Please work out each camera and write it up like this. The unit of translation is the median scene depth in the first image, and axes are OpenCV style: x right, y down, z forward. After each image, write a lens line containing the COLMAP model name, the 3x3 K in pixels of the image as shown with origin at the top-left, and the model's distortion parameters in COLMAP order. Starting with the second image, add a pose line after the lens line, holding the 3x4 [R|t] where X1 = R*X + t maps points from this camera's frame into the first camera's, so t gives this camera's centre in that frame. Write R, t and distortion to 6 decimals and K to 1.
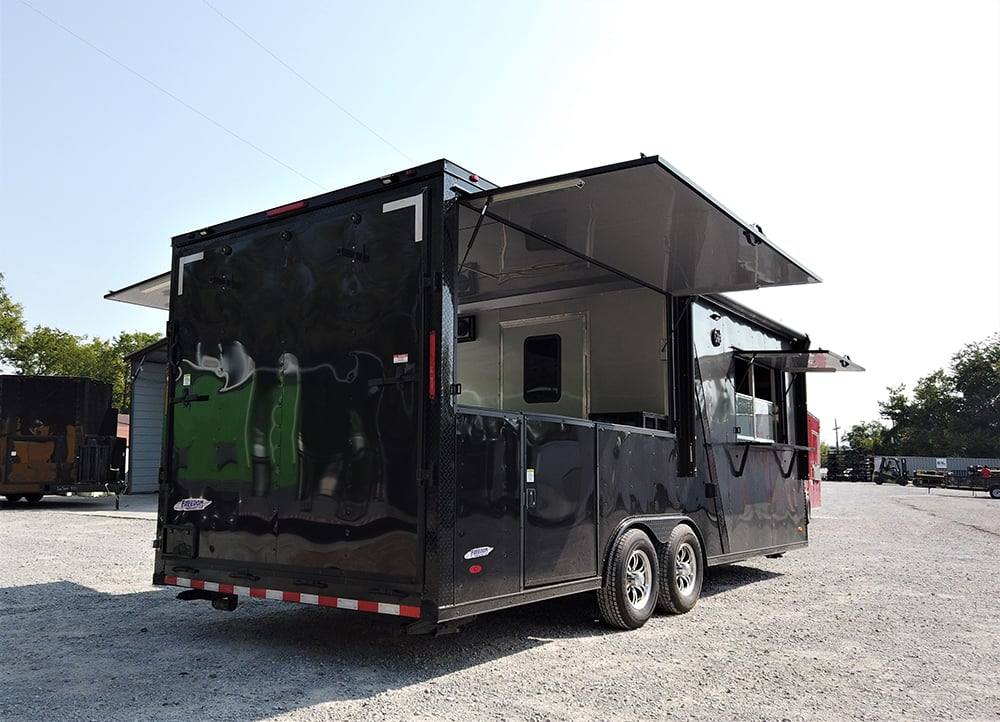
lens RADIAL K [[818.0, 0, 499.7], [0, 818.0, 385.0], [0, 0, 1]] dist [0.000467, 0.000486]
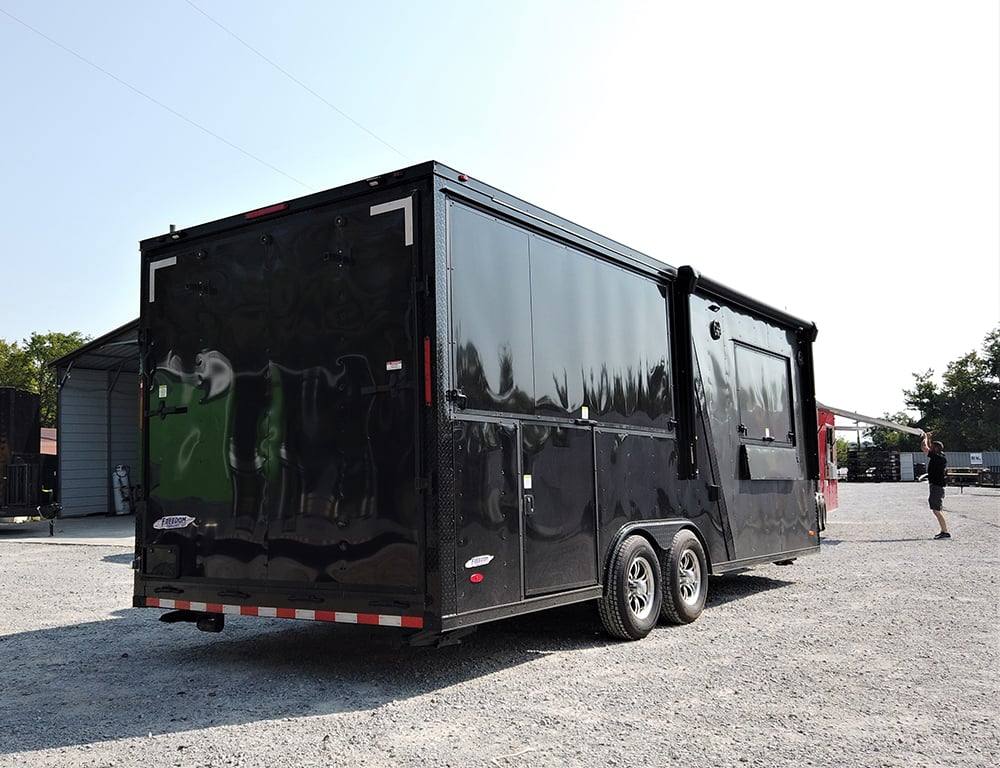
lens RADIAL K [[944.6, 0, 486.5], [0, 944.6, 383.3], [0, 0, 1]] dist [-0.001998, 0.000176]
pose [[0.999507, -0.025953, 0.017684, -0.024492], [0.025930, 0.999663, 0.001532, -0.007738], [-0.017718, -0.001073, 0.999842, -0.103786]]
